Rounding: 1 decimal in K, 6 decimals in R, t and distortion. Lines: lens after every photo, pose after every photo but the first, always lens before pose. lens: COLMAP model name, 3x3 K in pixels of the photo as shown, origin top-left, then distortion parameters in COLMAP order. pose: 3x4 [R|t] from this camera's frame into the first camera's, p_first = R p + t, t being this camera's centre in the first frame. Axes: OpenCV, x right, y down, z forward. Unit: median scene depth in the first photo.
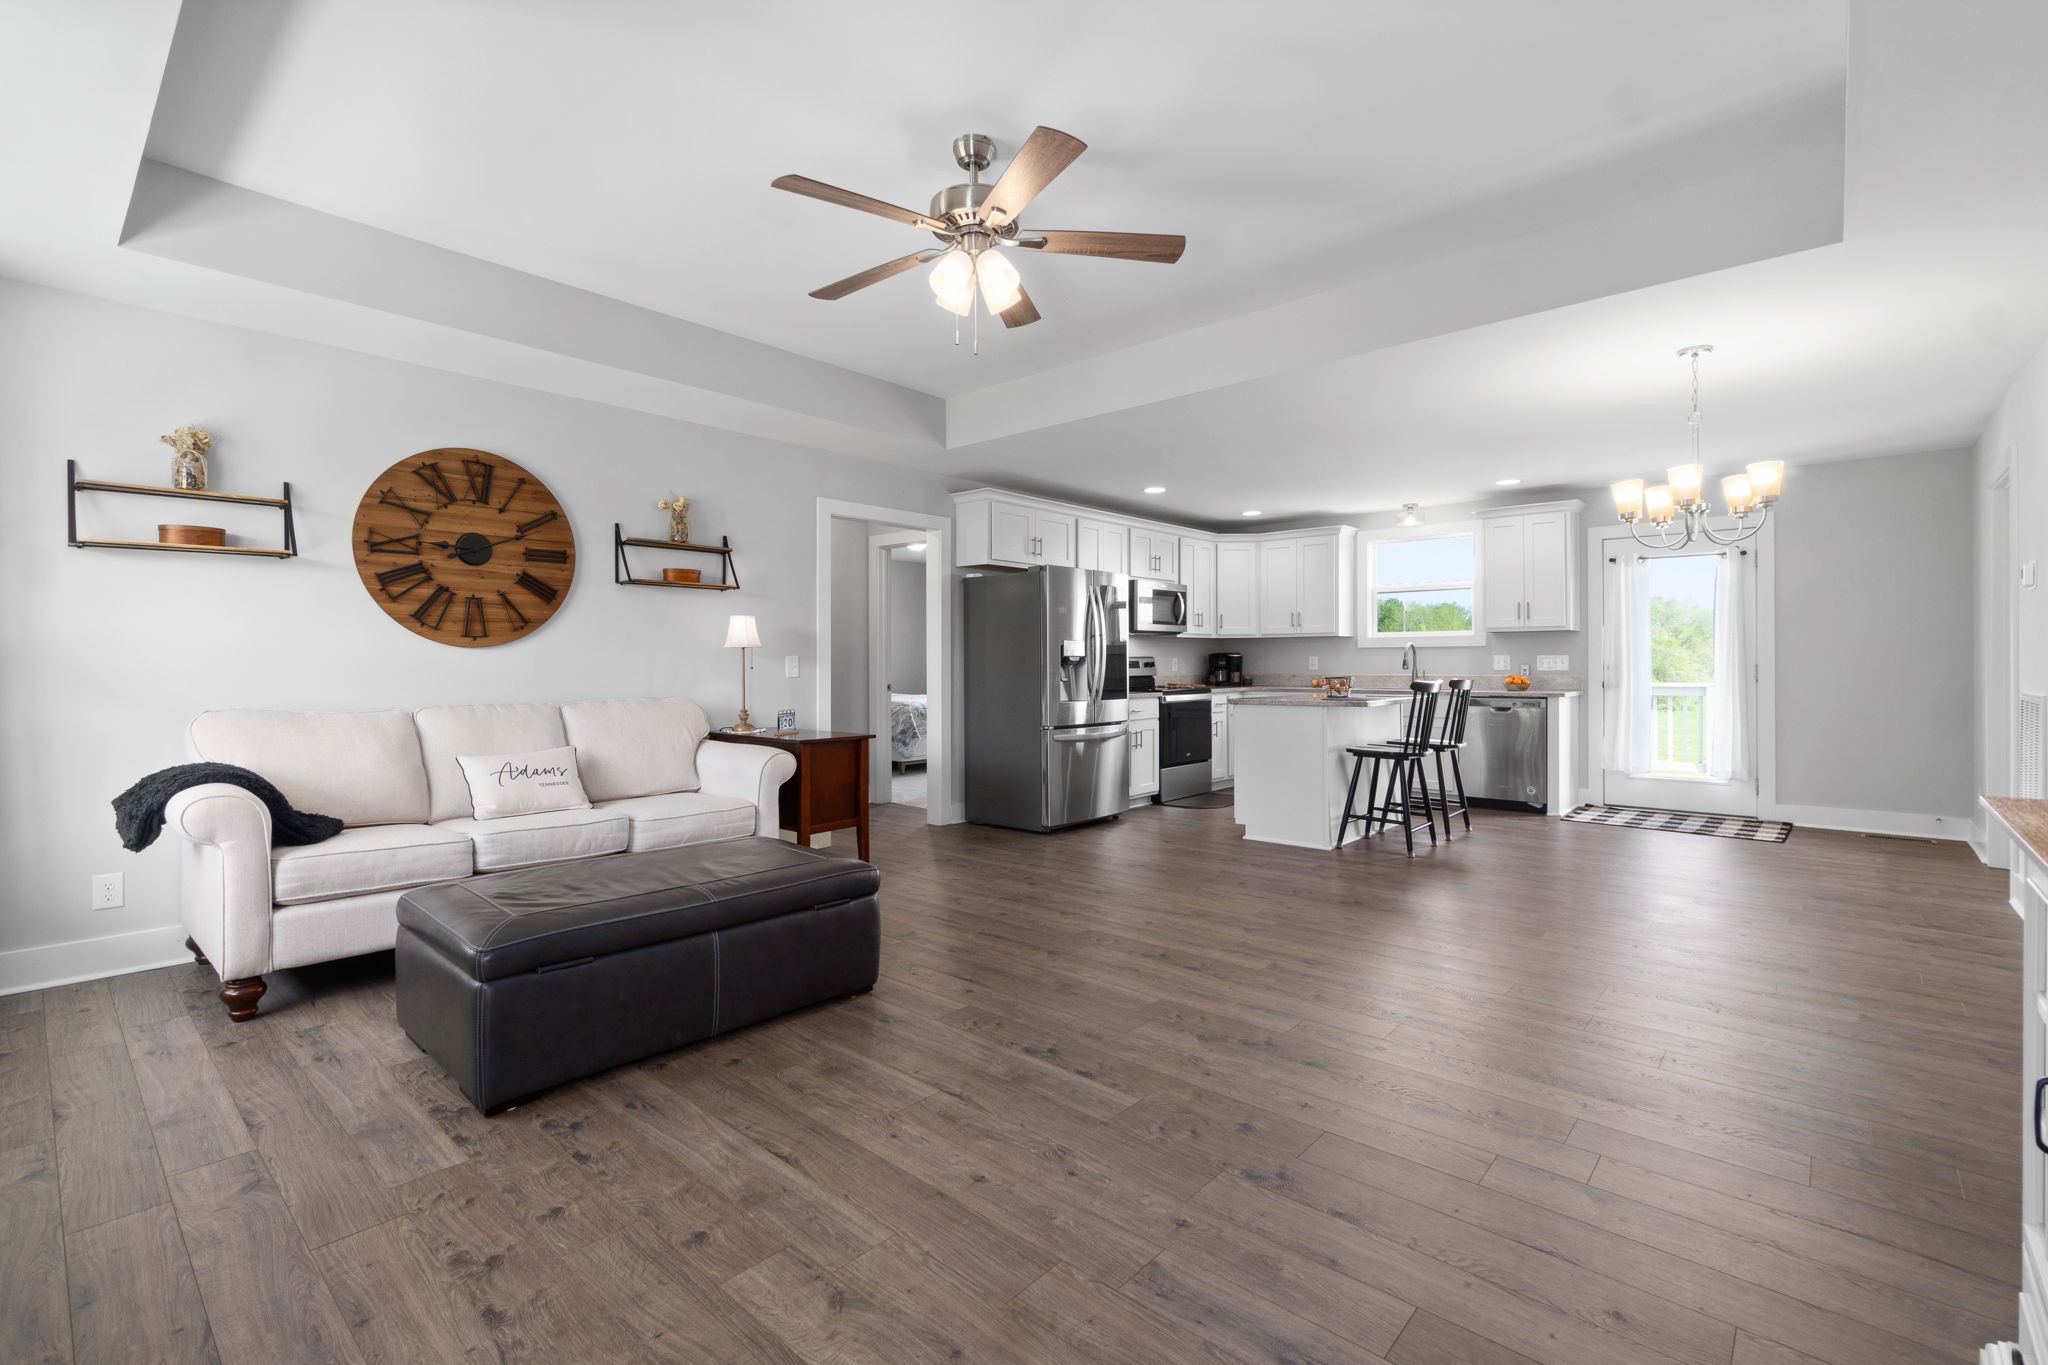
lens RADIAL K [[919.1, 0, 1002.3], [0, 919.1, 668.1], [0, 0, 1]] dist [-0.002018, 0.001368]
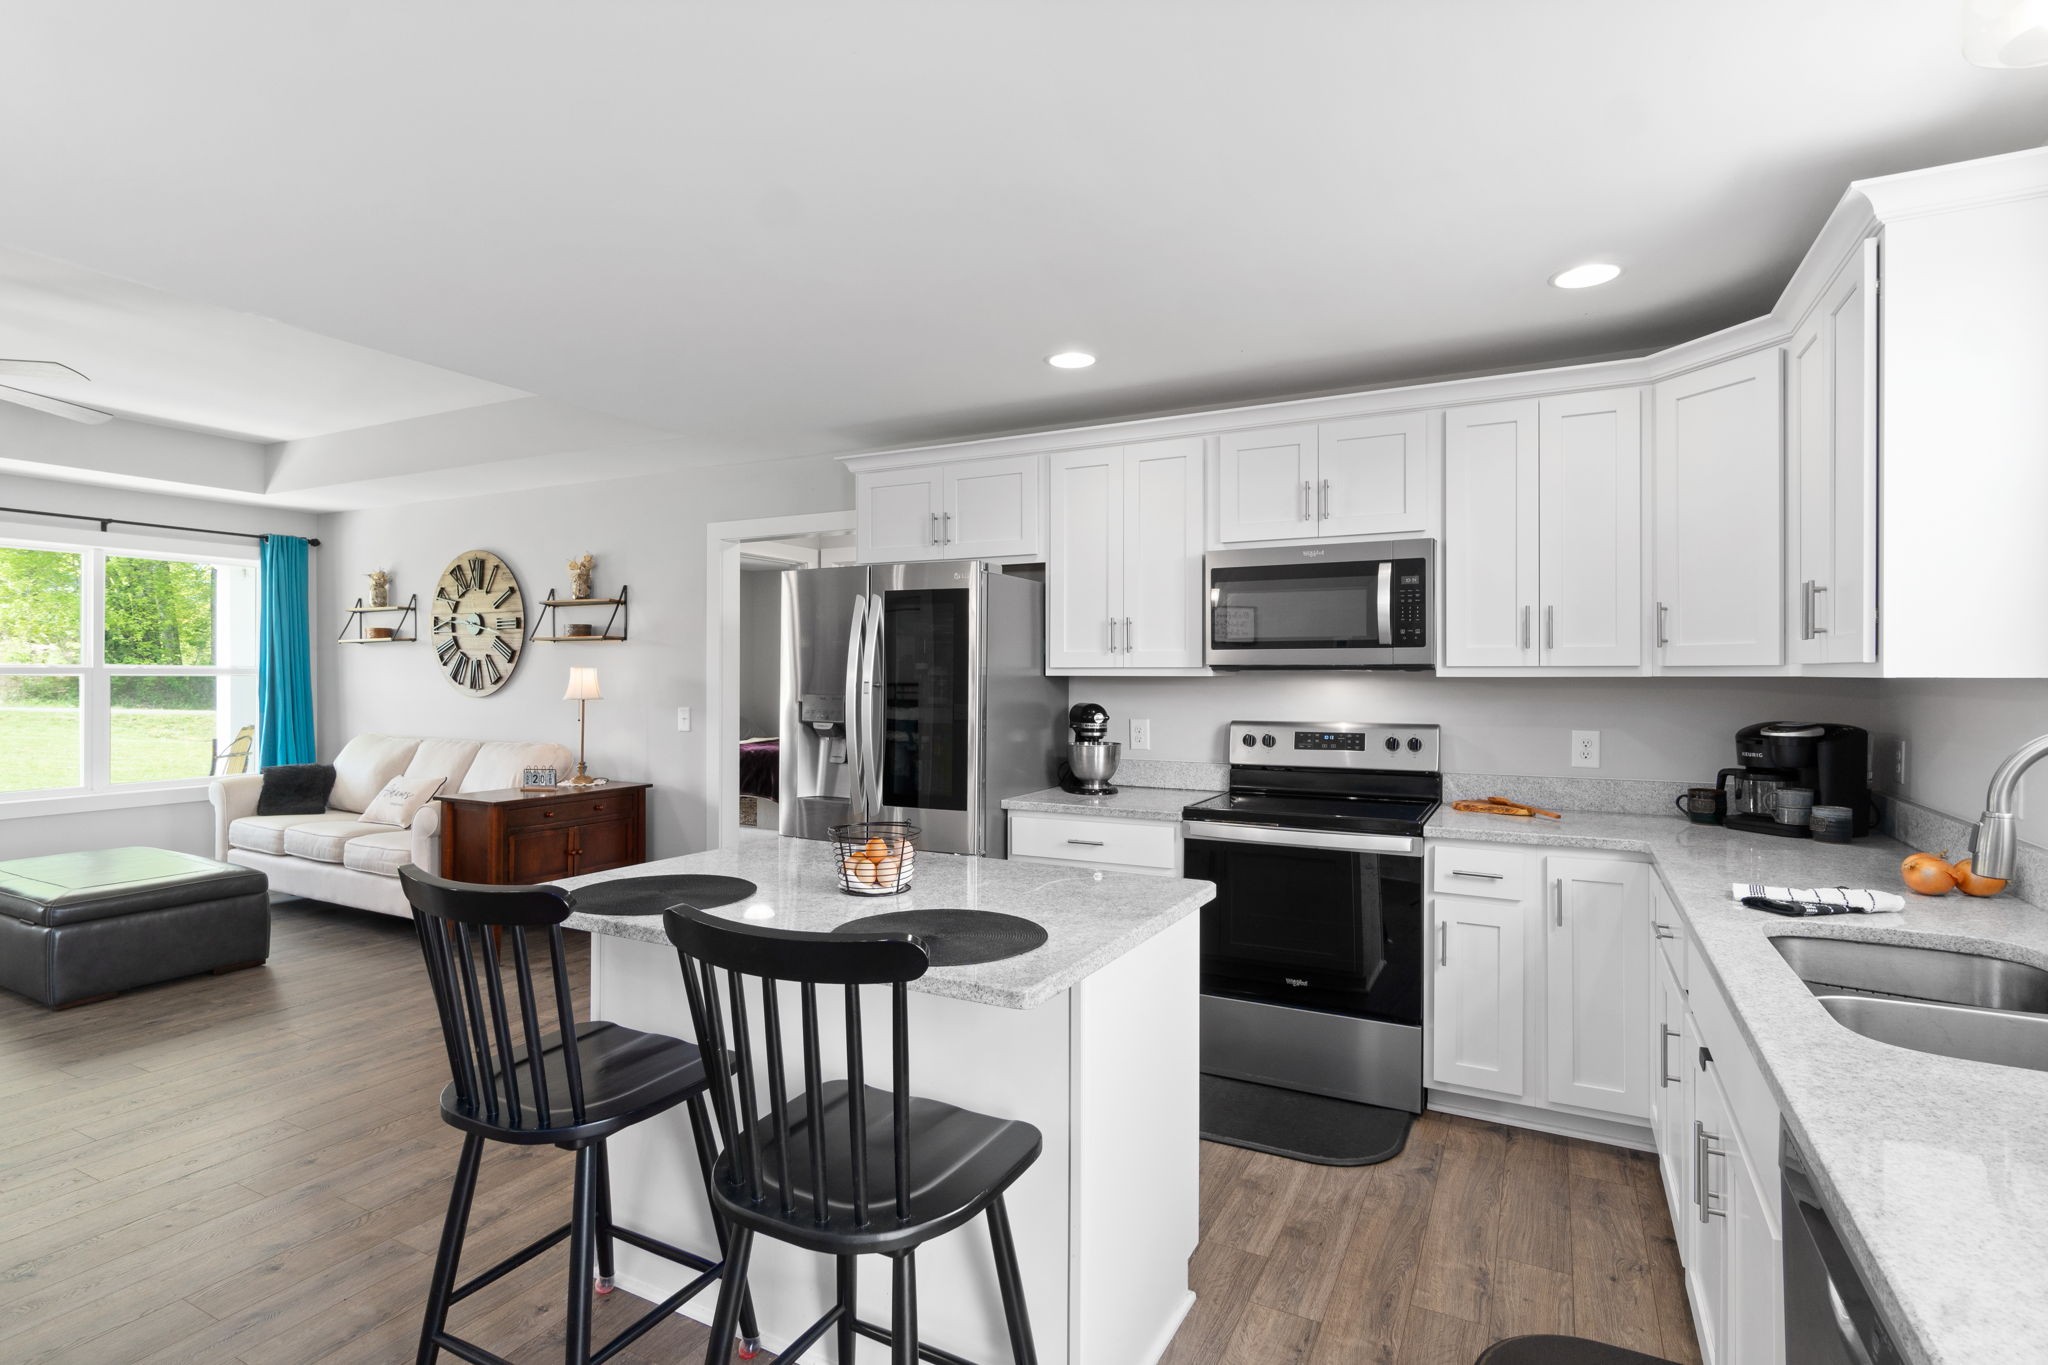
lens RADIAL K [[1014.8, 0, 1045.8], [0, 1014.8, 665.8], [0, 0, 1]] dist [-0.001776, -0.000658]
pose [[0.259134, -0.002827, -0.965837, 0.705255], [-0.009499, 0.999940, -0.005476, -0.044895], [0.965795, 0.010593, 0.259092, 0.937680]]
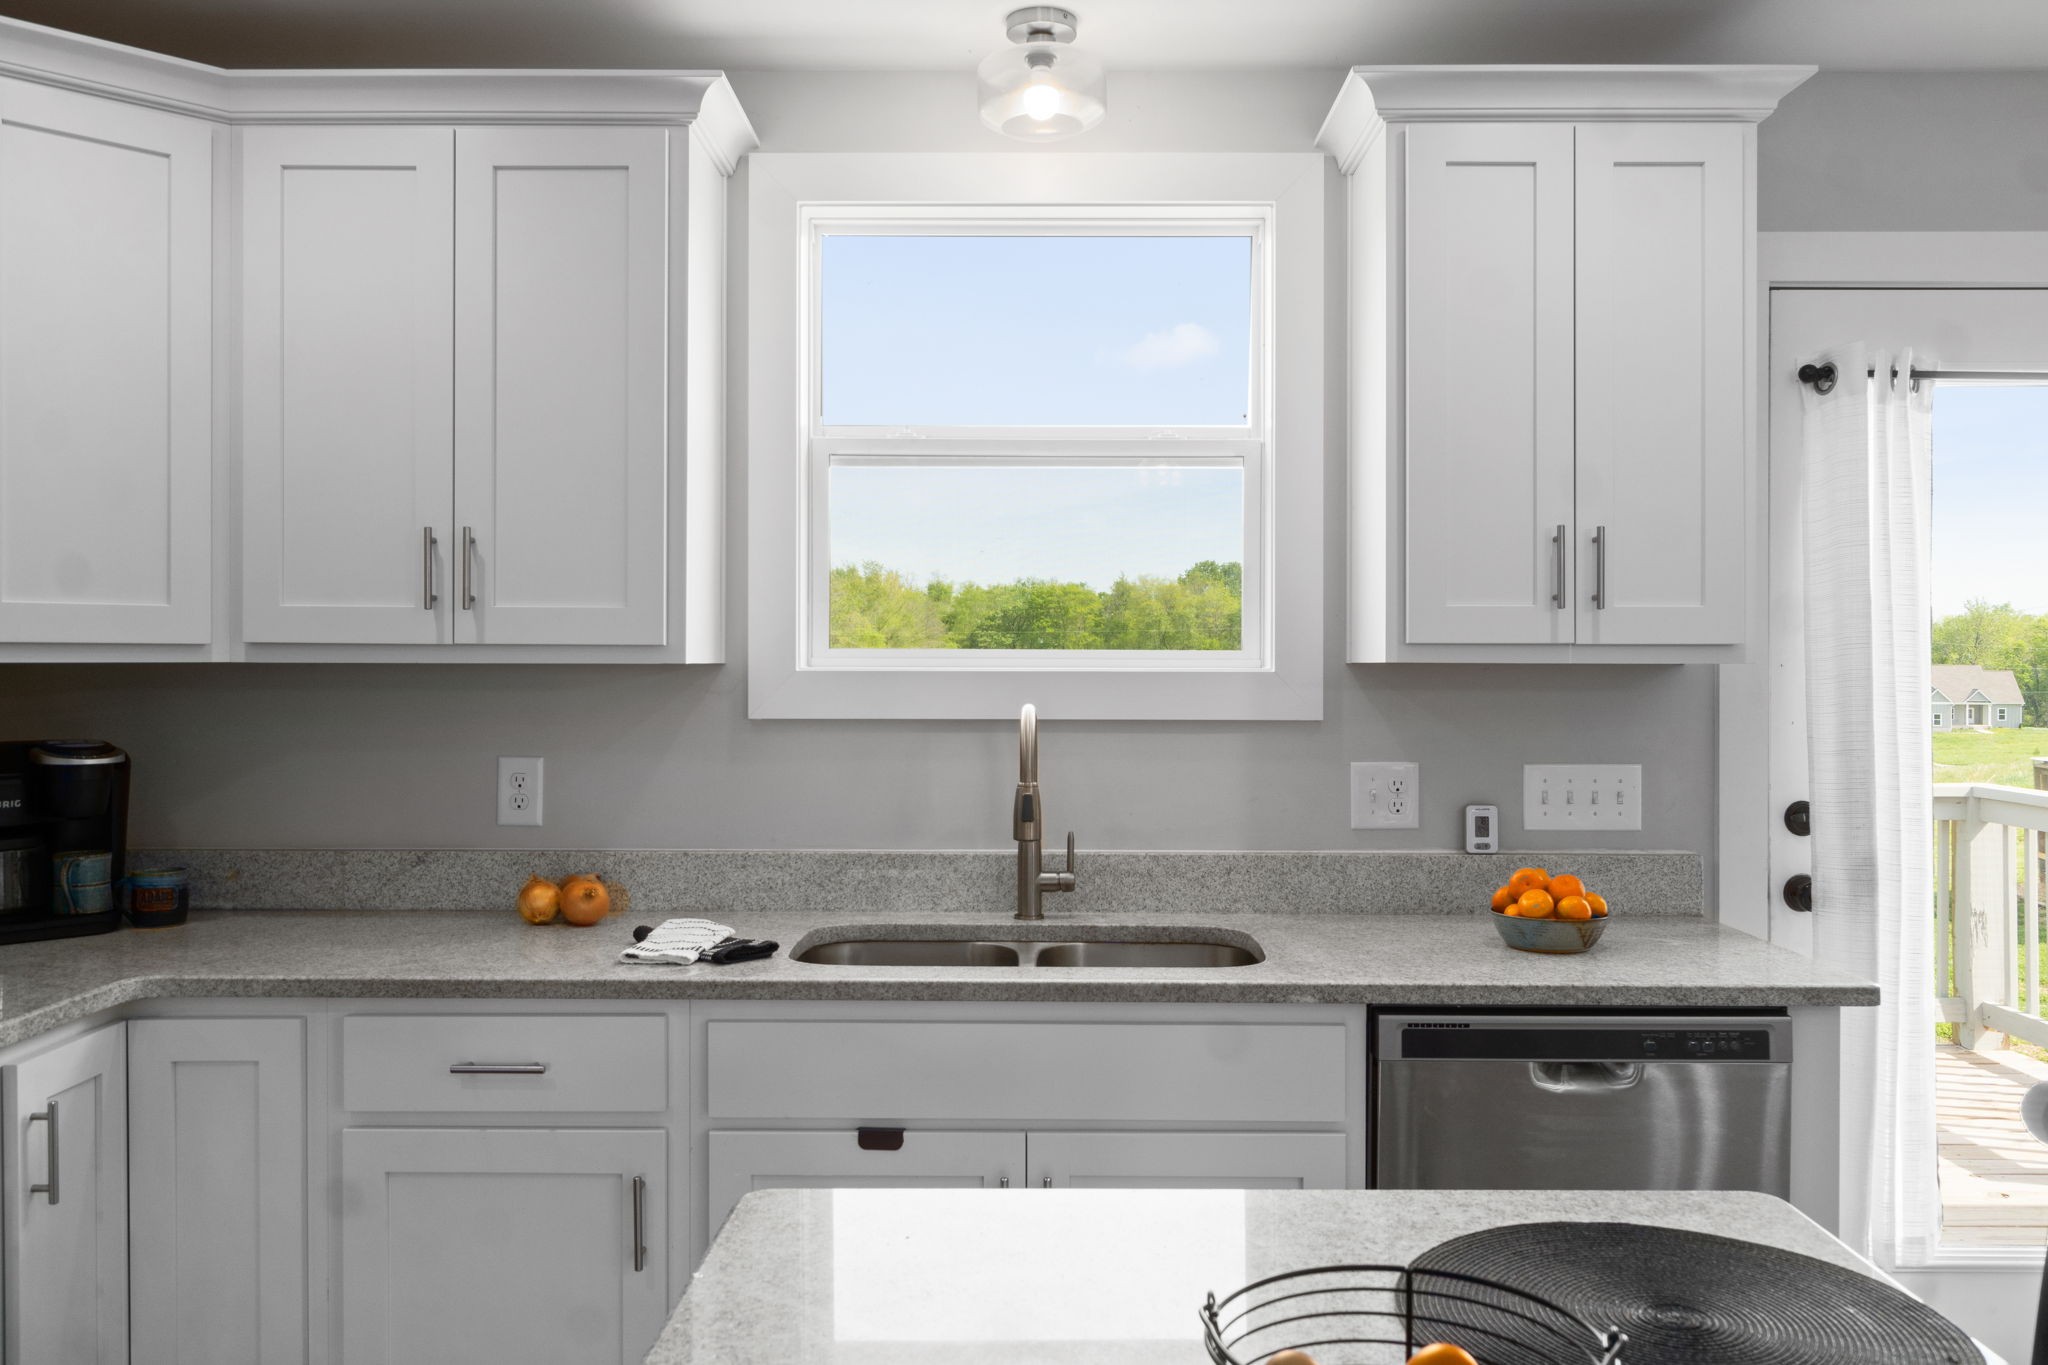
lens RADIAL K [[1651.5, 0, 1085.1], [0, 1651.5, 678.8], [0, 0, 1]] dist [0.005988, -0.010186]
pose [[0.728545, 0.000699, 0.684998, 0.249377], [-0.000038, 1.000000, -0.000980, -0.041002], [-0.684998, 0.000688, 0.728544, 0.901185]]
